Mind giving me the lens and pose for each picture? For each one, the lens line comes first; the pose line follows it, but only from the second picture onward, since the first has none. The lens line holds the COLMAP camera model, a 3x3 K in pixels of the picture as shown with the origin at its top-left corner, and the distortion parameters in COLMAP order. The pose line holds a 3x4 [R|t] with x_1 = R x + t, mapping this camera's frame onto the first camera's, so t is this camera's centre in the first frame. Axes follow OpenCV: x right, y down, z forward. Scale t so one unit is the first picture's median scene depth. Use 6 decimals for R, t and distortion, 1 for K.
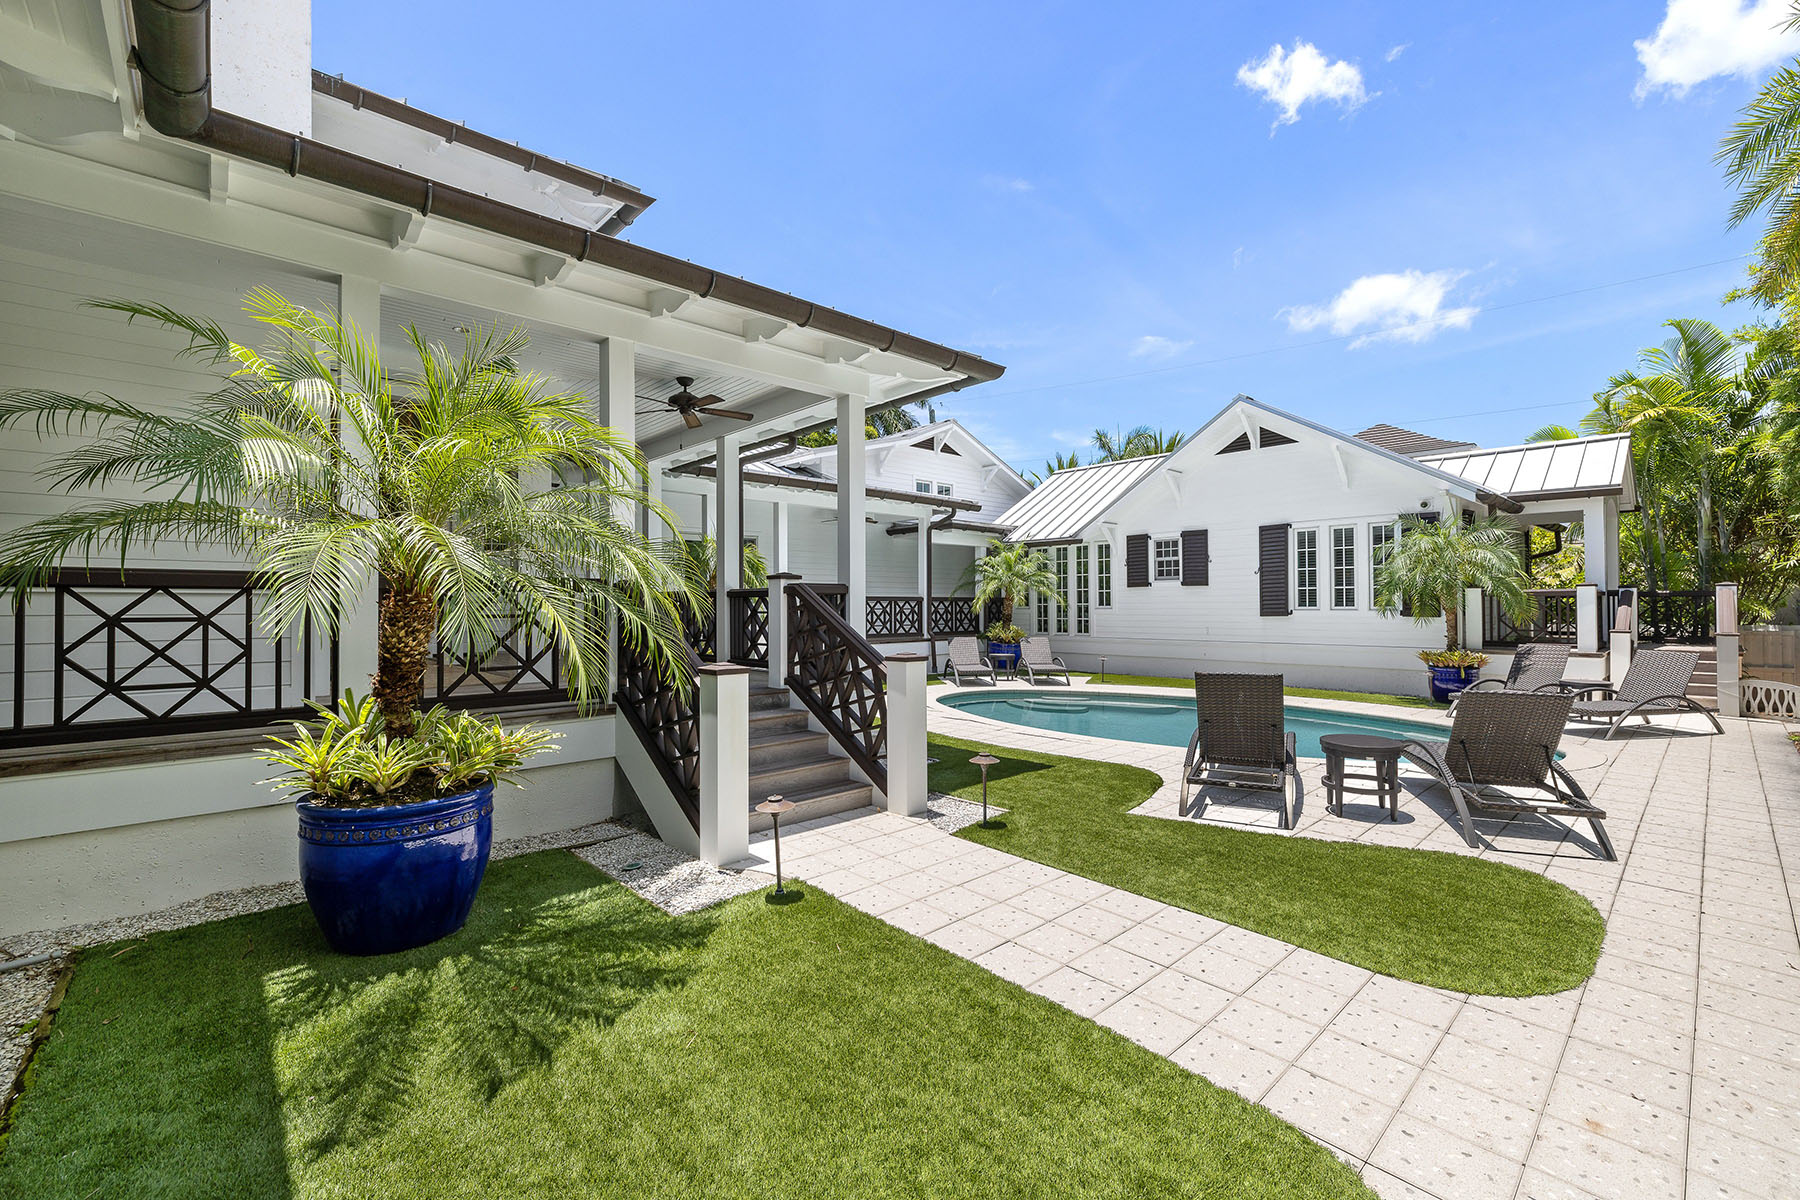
lens RADIAL K [[760.8, 0, 905.2], [0, 760.8, 598.7], [0, 0, 1]] dist [-0.001104, 0.000172]
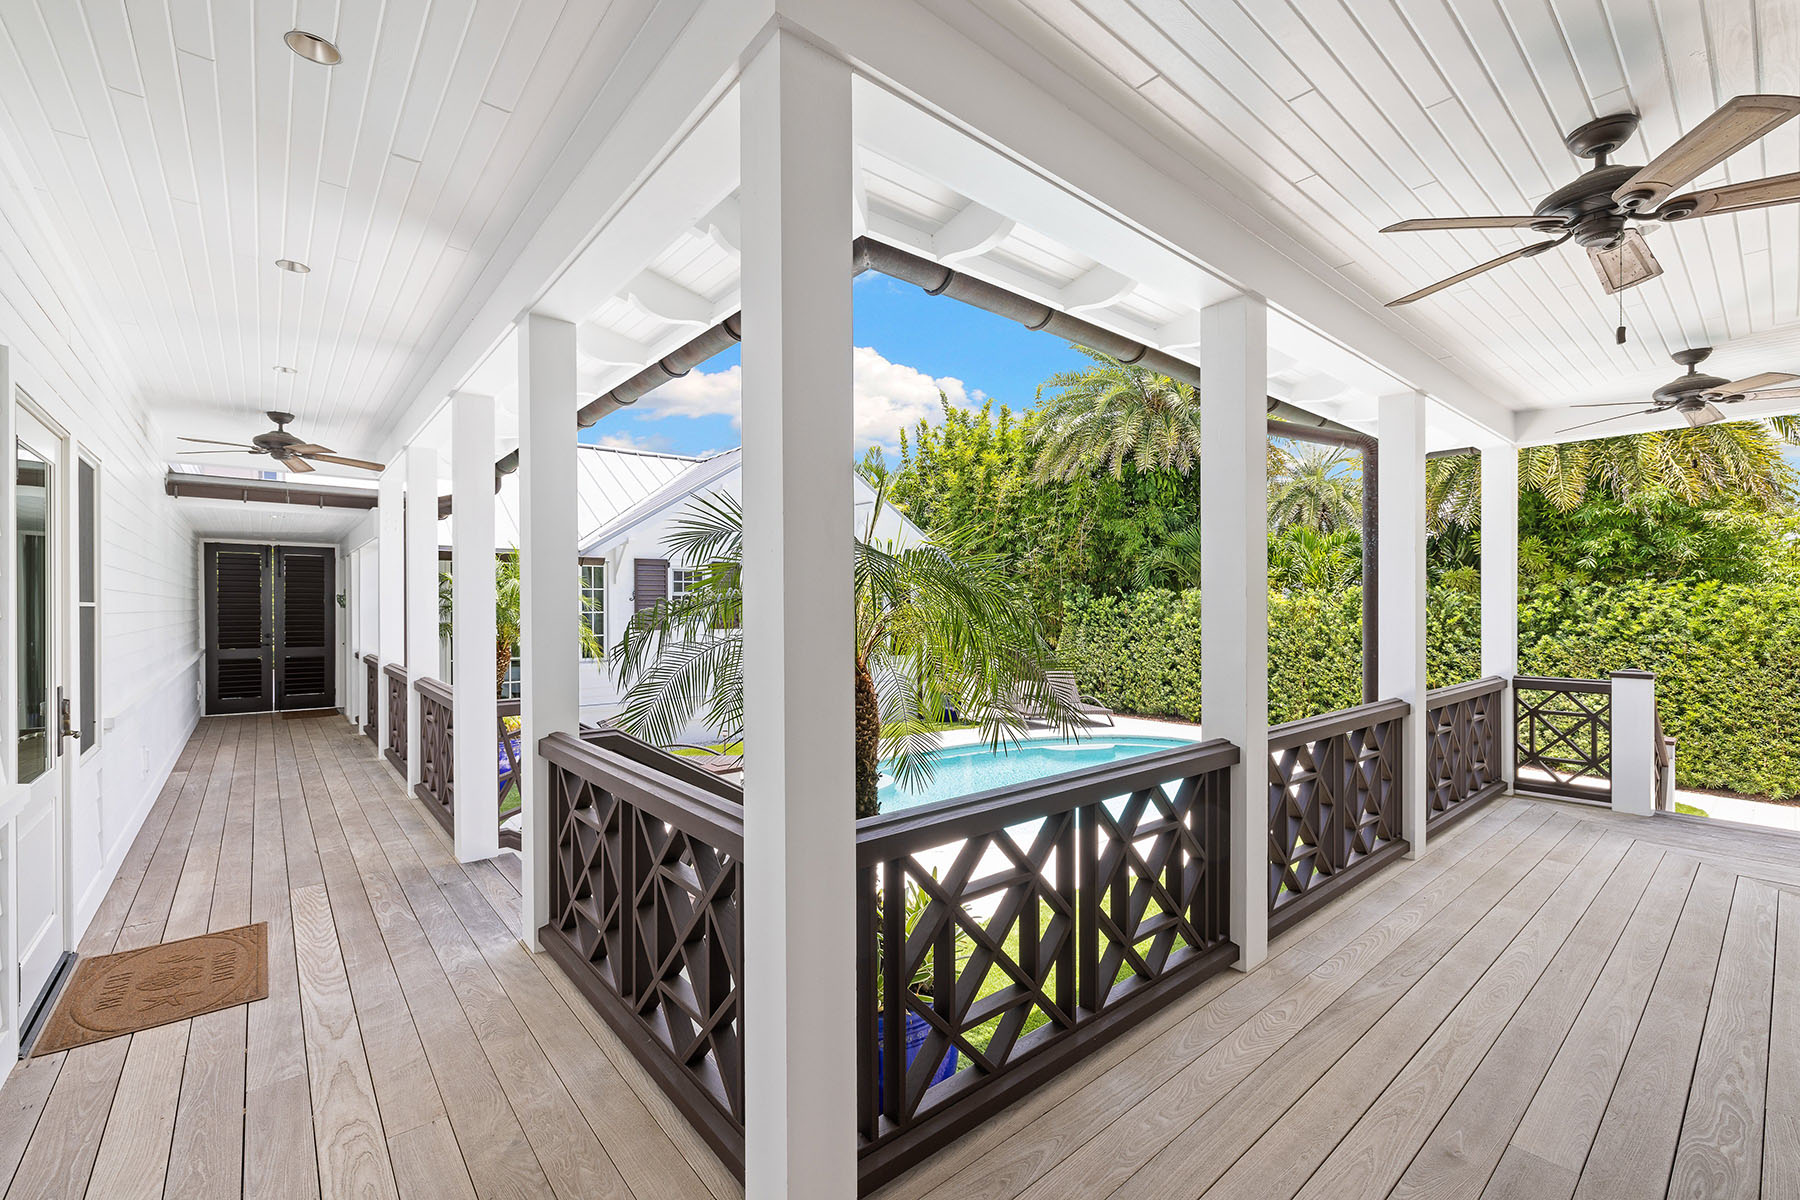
lens RADIAL K [[760.8, 0, 903.2], [0, 760.8, 607.5], [0, 0, 1]] dist [-0.001104, 0.000172]
pose [[0.052827, 0.005186, 0.998590, -0.414384], [-0.011664, 0.999921, -0.004576, -0.036568], [-0.998536, -0.011406, 0.052883, 0.718212]]
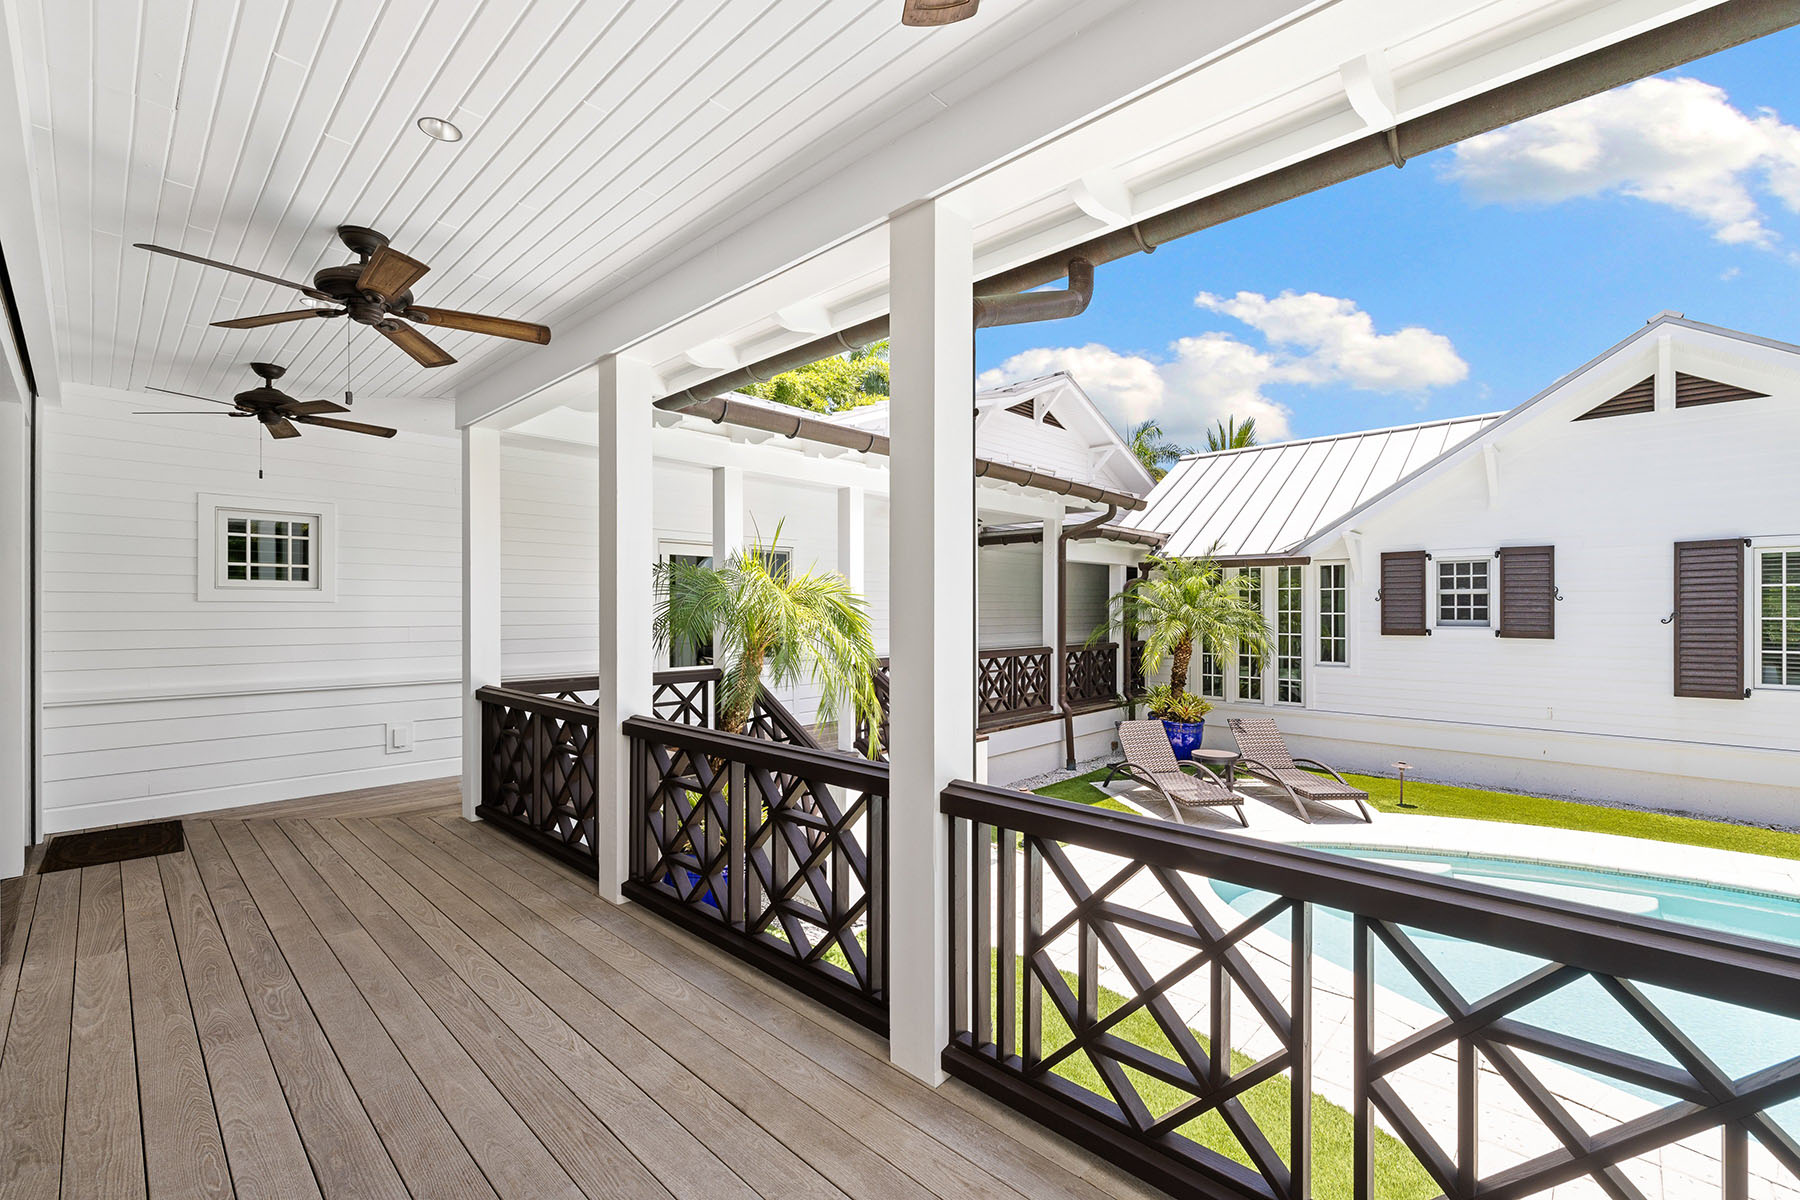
lens RADIAL K [[760.8, 0, 894.8], [0, 760.8, 606.3], [0, 0, 1]] dist [-0.001104, 0.000172]
pose [[0.998563, 0.006873, 0.053154, -0.142555], [-0.007404, 0.999925, 0.009799, -0.042042], [-0.053082, -0.010178, 0.998538, 0.400413]]
